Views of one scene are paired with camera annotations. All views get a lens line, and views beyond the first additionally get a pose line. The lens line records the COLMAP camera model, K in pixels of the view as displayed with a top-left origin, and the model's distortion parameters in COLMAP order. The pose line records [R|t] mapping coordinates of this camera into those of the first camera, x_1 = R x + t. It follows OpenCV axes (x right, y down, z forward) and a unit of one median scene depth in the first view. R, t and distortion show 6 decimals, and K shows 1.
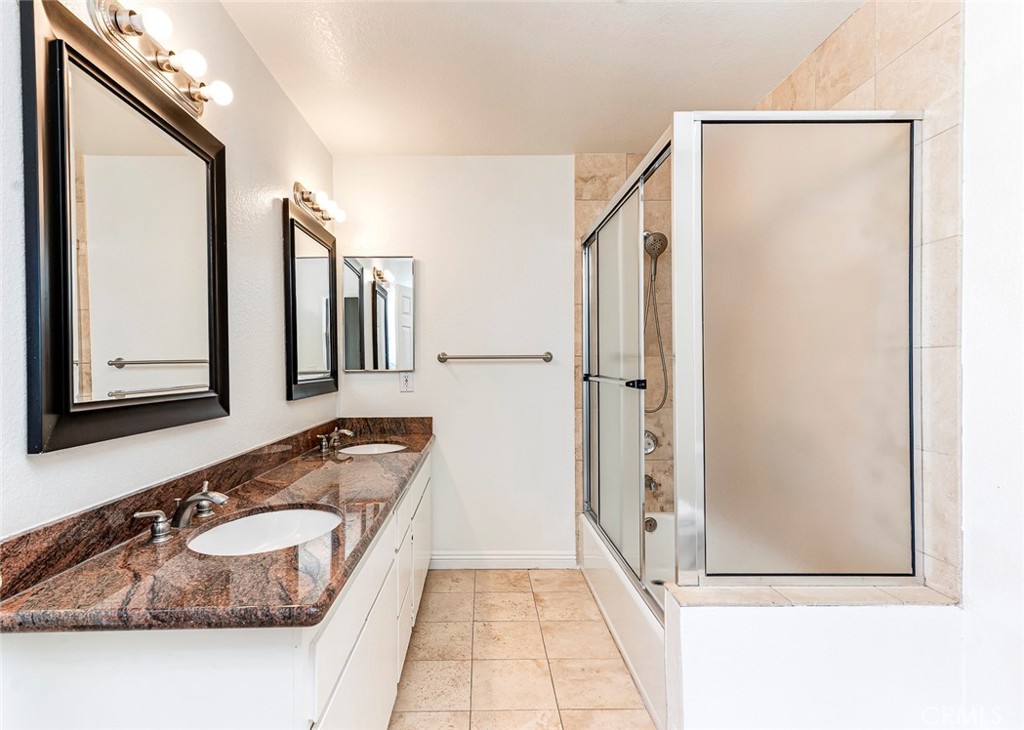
lens RADIAL K [[528.1, 0, 514.4], [0, 528.1, 365.2], [0, 0, 1]] dist [0.002846, 0.003255]
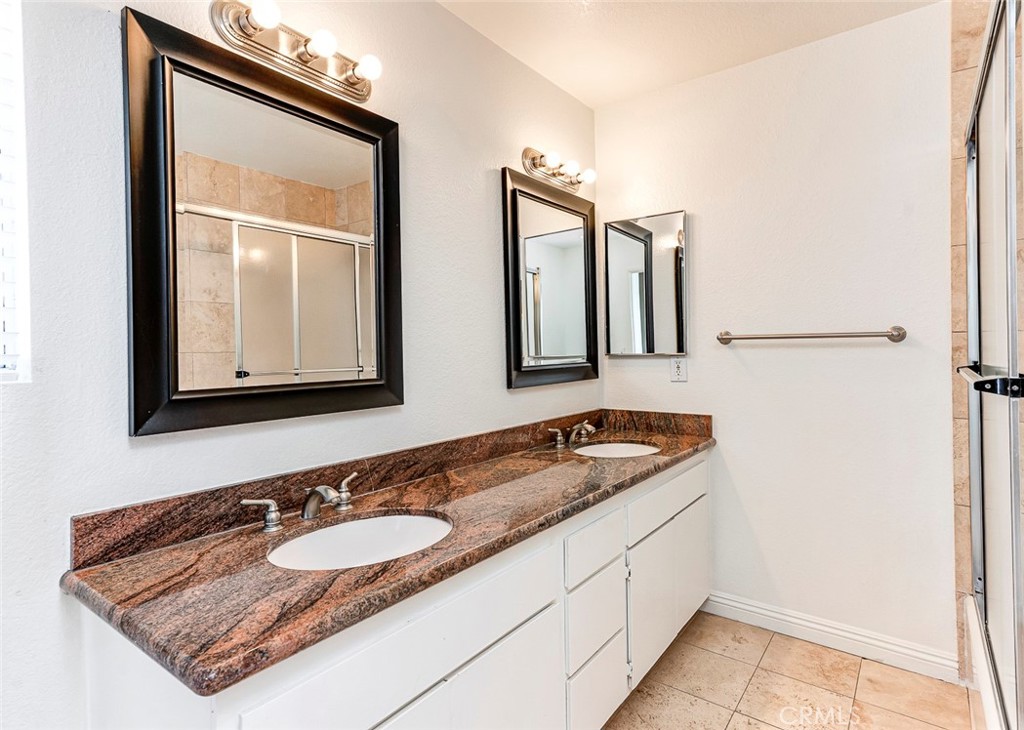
lens RADIAL K [[570.6, 0, 471.5], [0, 570.6, 350.1], [0, 0, 1]] dist [0.013966, -0.000612]
pose [[0.773442, -0.003433, -0.633857, 0.141687], [0.007729, 0.999962, 0.004016, -0.004164], [0.633820, -0.008005, 0.773439, 0.187831]]
